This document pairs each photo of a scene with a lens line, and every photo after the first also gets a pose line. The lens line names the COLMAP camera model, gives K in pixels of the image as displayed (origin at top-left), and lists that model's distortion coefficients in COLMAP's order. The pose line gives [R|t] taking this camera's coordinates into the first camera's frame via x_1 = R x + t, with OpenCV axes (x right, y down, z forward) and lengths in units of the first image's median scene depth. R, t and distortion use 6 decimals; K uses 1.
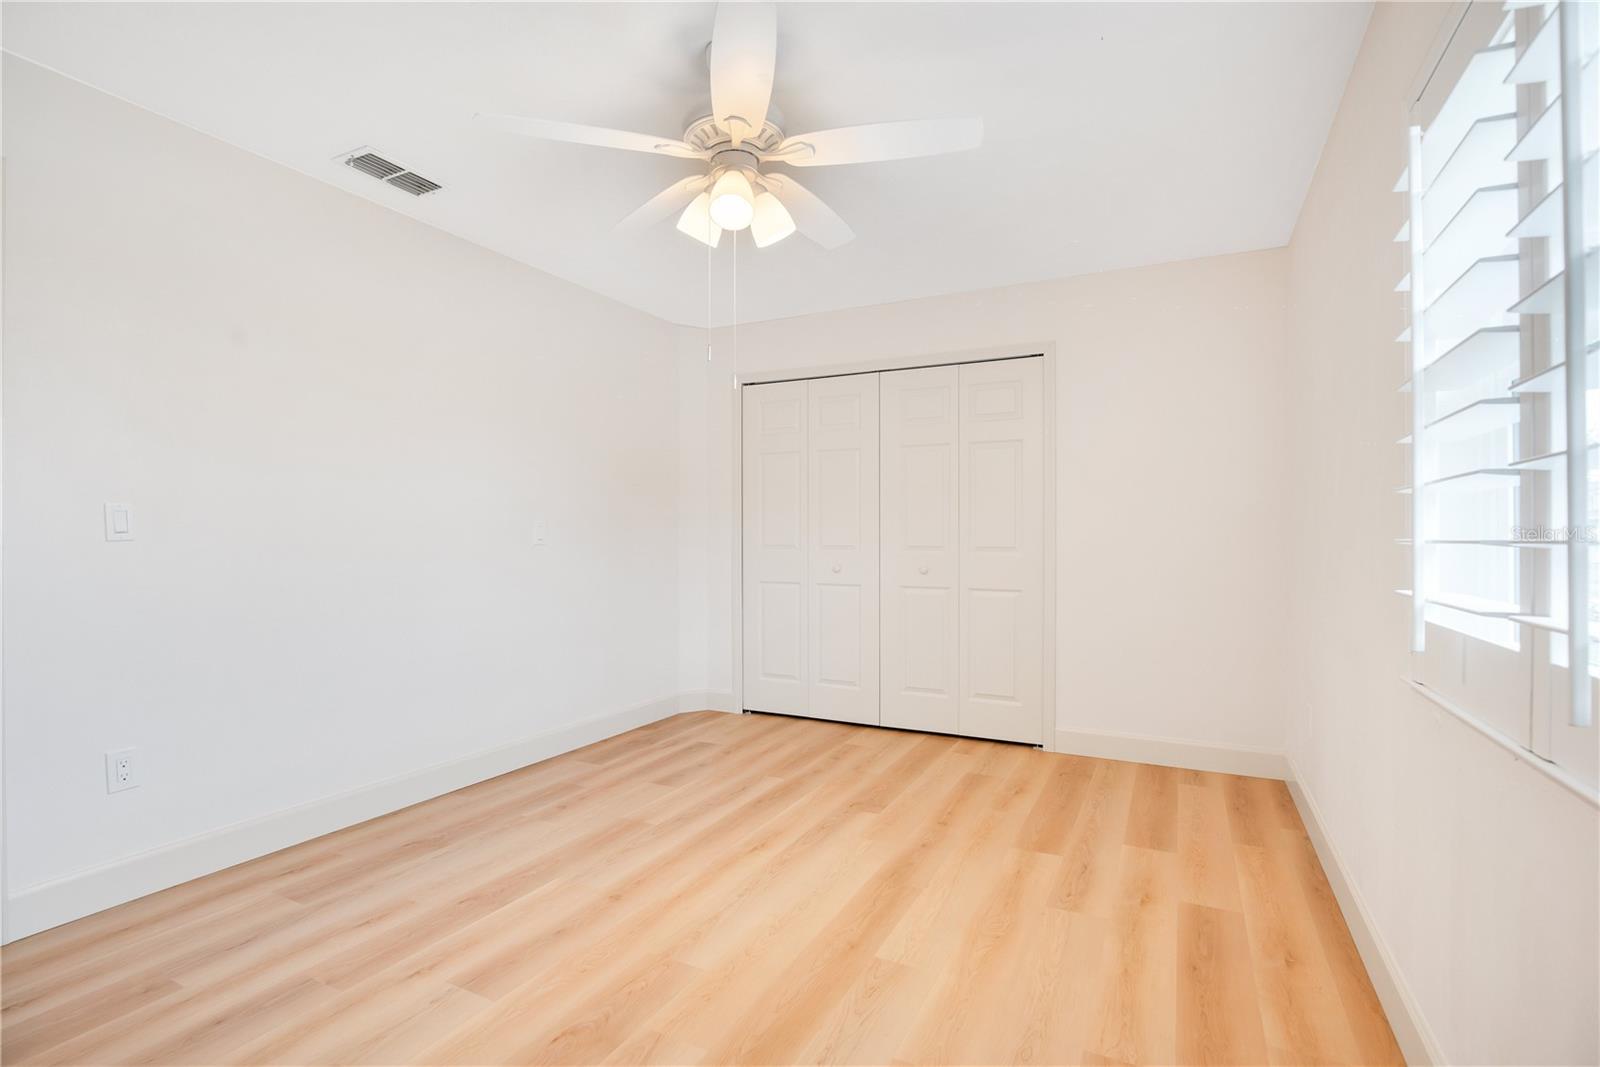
lens RADIAL K [[759.5, 0, 790.0], [0, 759.5, 533.8], [0, 0, 1]] dist [-0.026350, 0.000129]
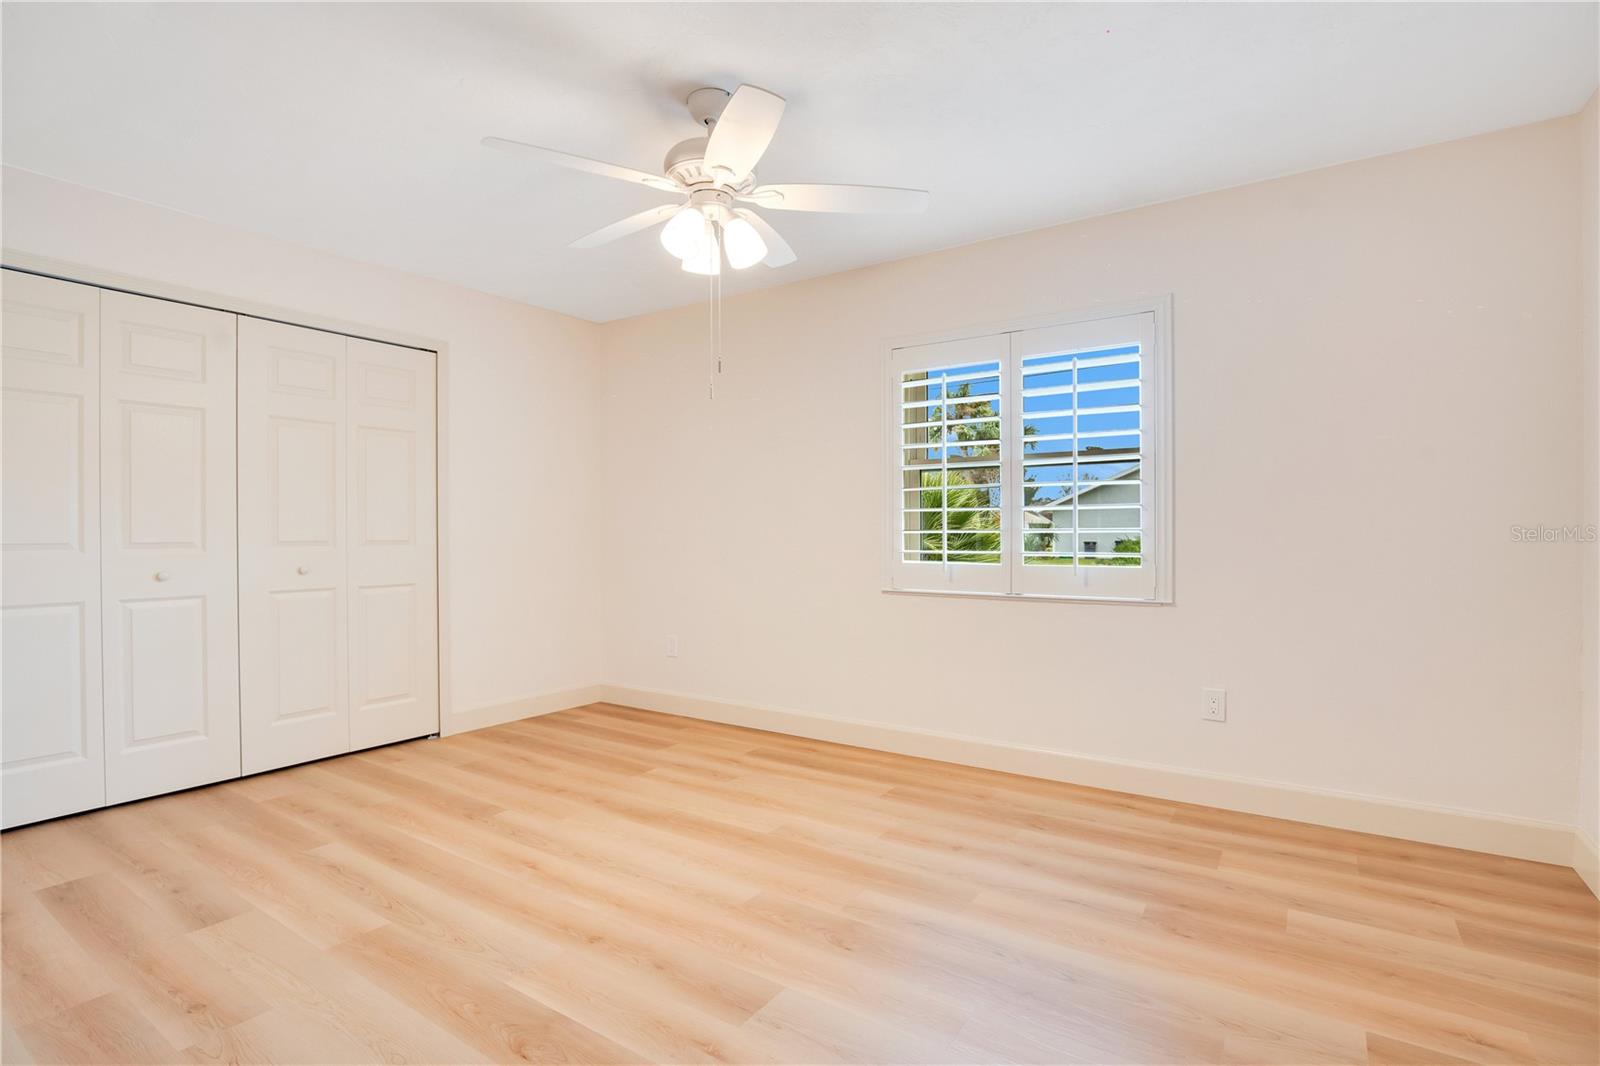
lens RADIAL K [[771.4, 0, 796.1], [0, 771.4, 537.1], [0, 0, 1]] dist [-0.023730, 0.001961]
pose [[0.122548, -0.004576, 0.992452, -0.850038], [-0.001679, 0.999987, 0.004819, 0.010510], [-0.992461, -0.002257, 0.122539, 0.522378]]
